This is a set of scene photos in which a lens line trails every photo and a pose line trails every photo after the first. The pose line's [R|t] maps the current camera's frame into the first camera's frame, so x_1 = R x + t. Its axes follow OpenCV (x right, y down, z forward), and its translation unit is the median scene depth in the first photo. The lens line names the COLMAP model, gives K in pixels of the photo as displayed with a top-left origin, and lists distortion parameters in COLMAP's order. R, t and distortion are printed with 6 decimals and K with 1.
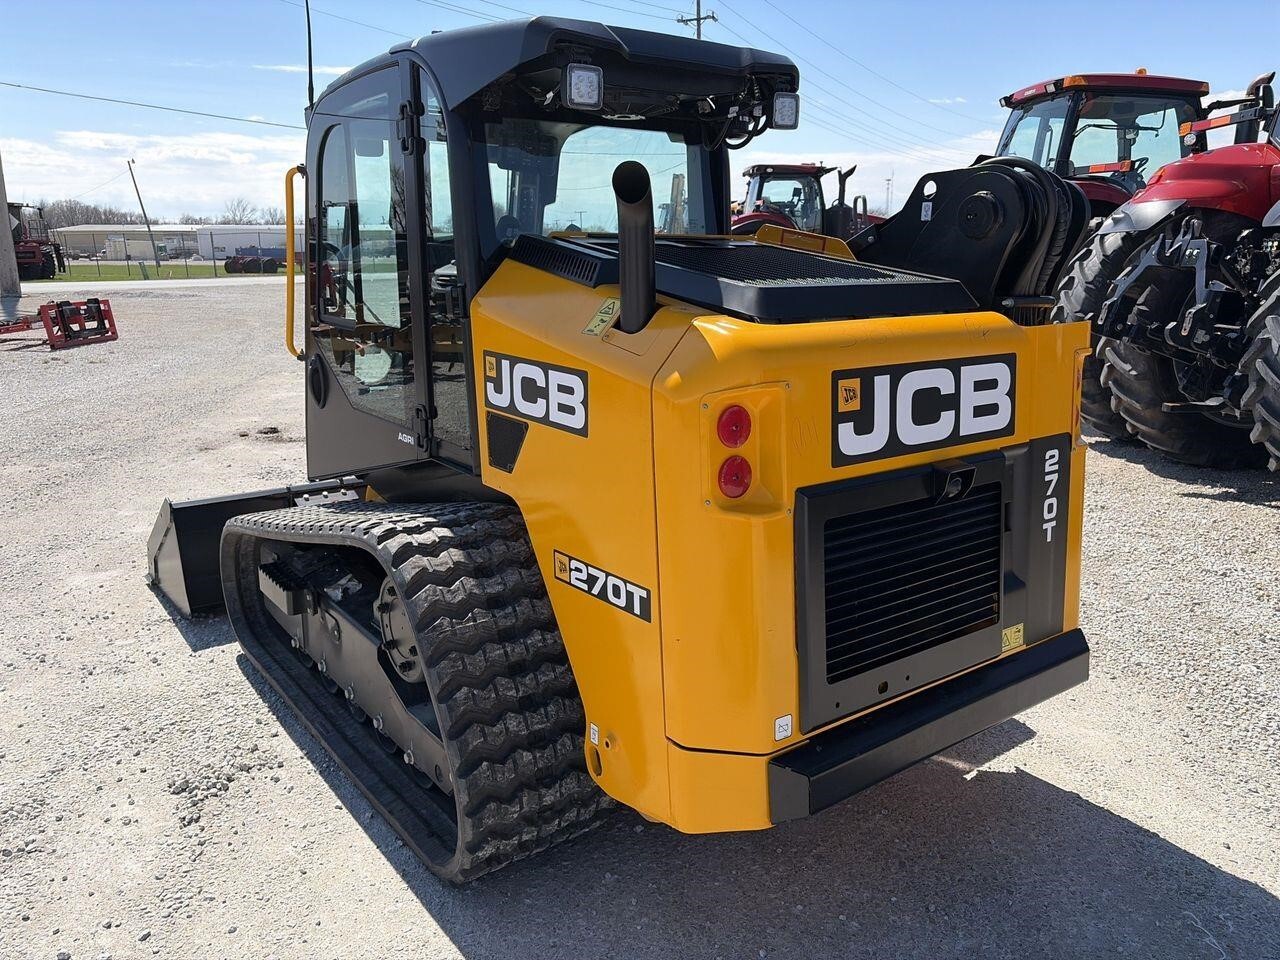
lens RADIAL K [[981.9, 0, 642.0], [0, 981.9, 477.1], [0, 0, 1]] dist [0.047082, -0.046054]
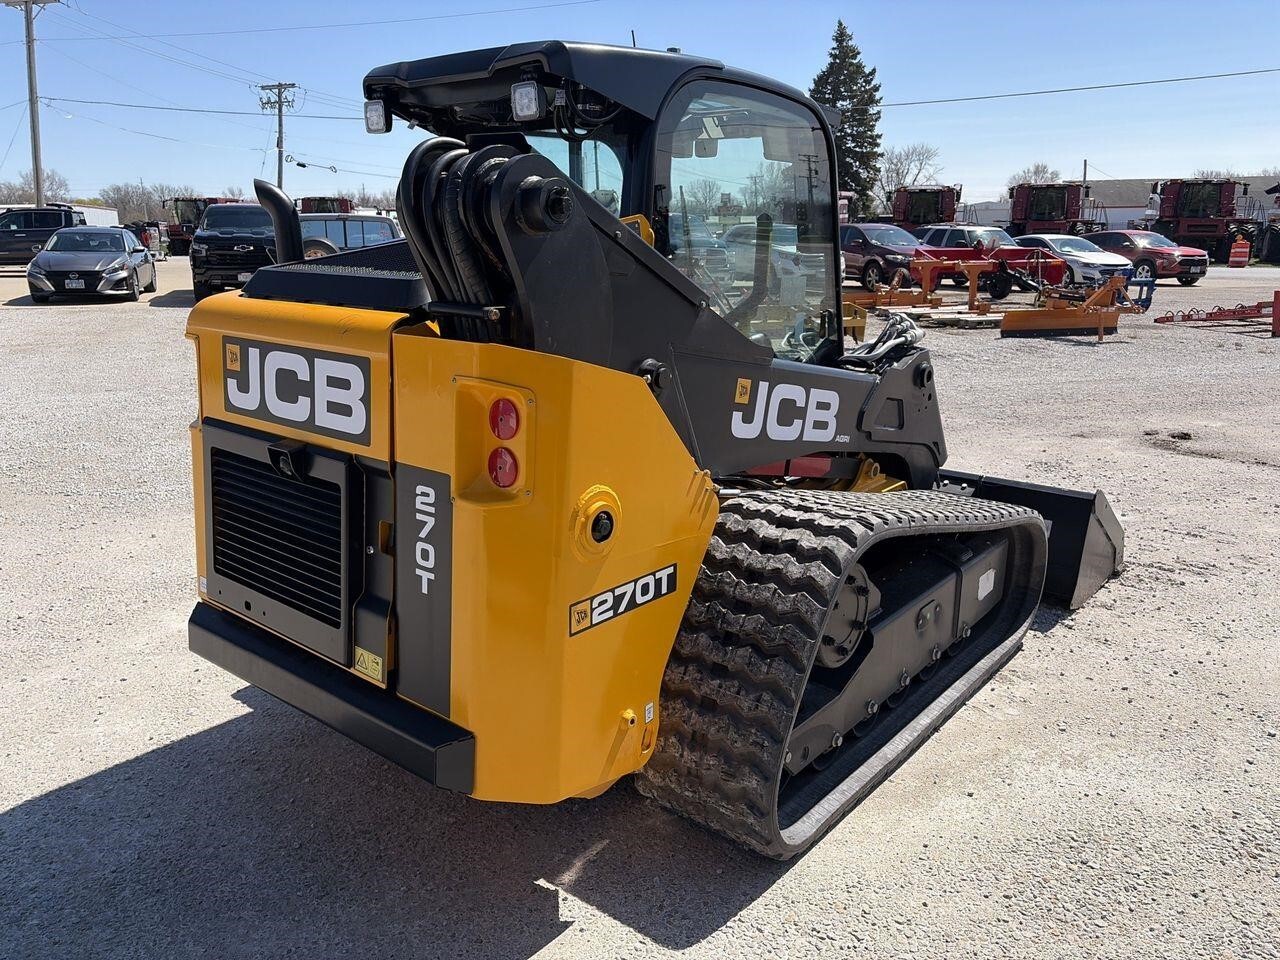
lens RADIAL K [[981.9, 0, 646.2], [0, 981.9, 476.2], [0, 0, 1]] dist [0.047082, -0.046054]
pose [[0.225382, 0.240355, -0.944157, 1.388549], [-0.224717, 0.955786, 0.189673, -0.263935], [0.948001, 0.169419, 0.269429, 1.059191]]
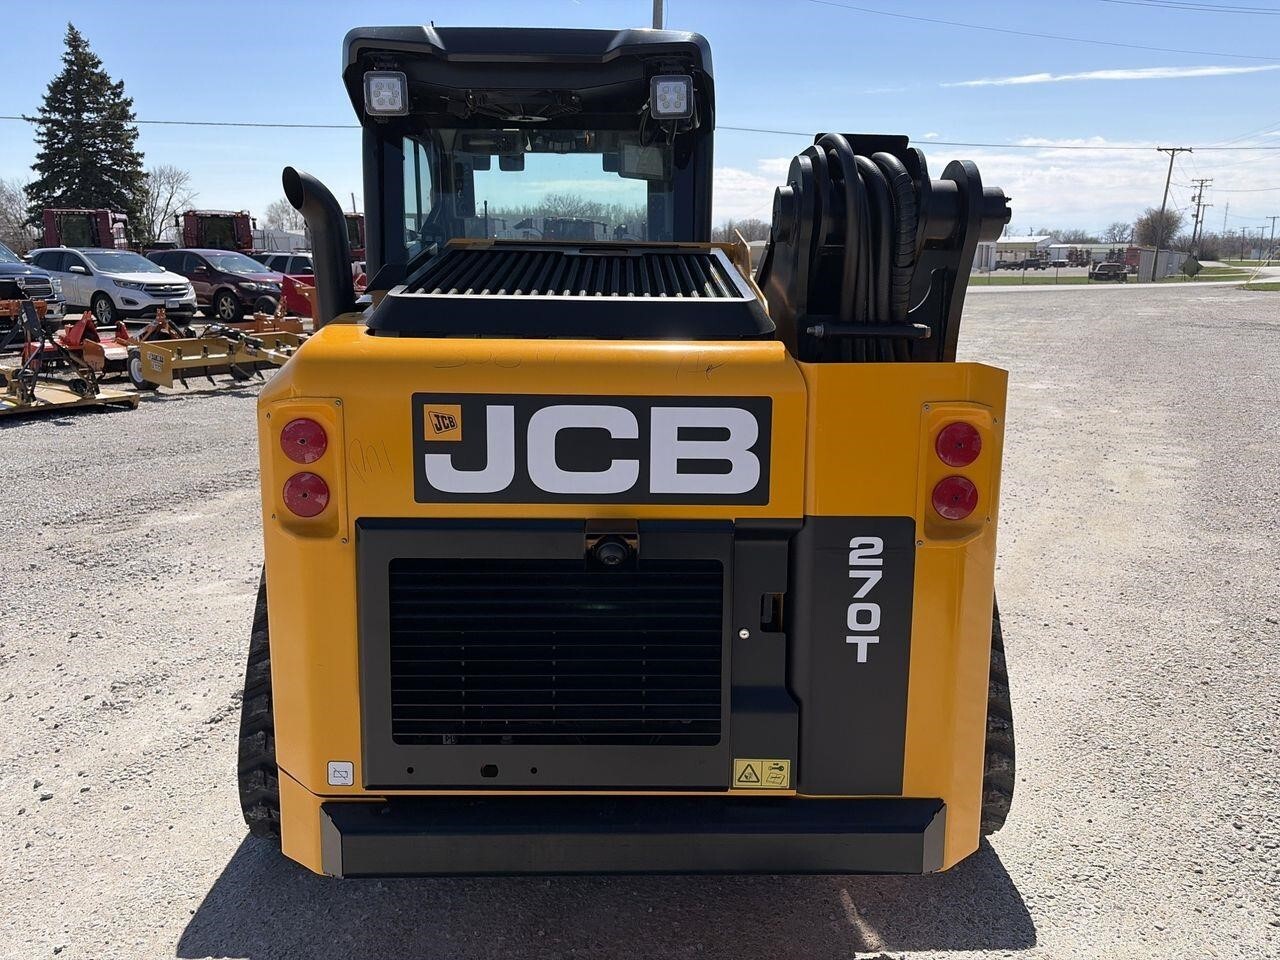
lens RADIAL K [[981.9, 0, 643.3], [0, 981.9, 474.2], [0, 0, 1]] dist [0.047082, -0.046054]
pose [[0.804948, 0.131398, -0.578614, 0.772784], [-0.139725, 0.989724, 0.030376, -0.079977], [0.576659, 0.056396, 0.815036, 0.352427]]
